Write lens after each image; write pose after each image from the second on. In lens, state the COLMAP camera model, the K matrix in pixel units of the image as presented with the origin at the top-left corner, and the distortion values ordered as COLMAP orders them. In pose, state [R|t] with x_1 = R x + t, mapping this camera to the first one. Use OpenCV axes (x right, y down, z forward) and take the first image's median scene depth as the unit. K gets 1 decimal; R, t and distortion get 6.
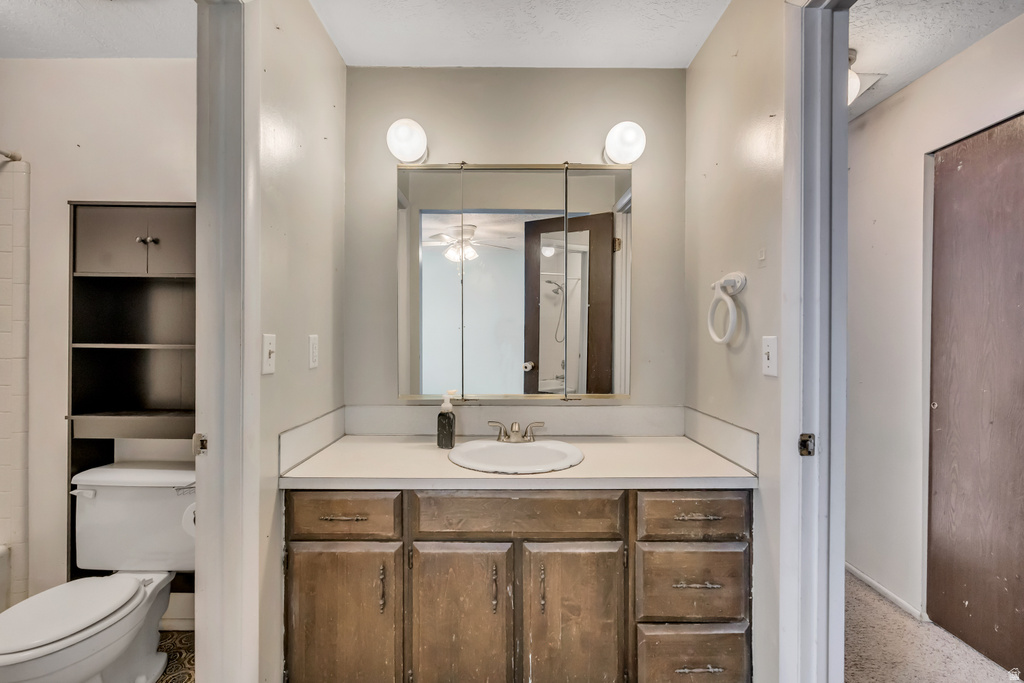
lens RADIAL K [[447.4, 0, 509.4], [0, 447.4, 338.2], [0, 0, 1]] dist [0.001587, 0.000304]
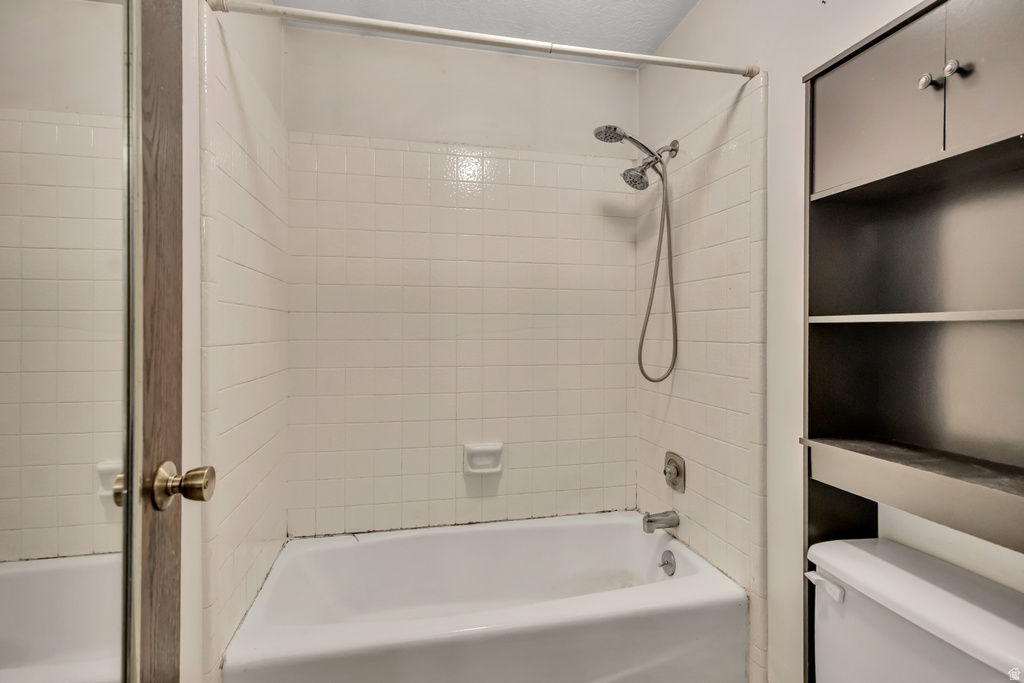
lens RADIAL K [[494.6, 0, 509.9], [0, 494.6, 334.0], [0, 0, 1]] dist [0.004694, 0.000368]
pose [[0.201310, -0.004812, -0.979516, -0.412663], [-0.000096, 0.999988, -0.004933, 0.037851], [0.979527, 0.001087, 0.201308, 0.478471]]
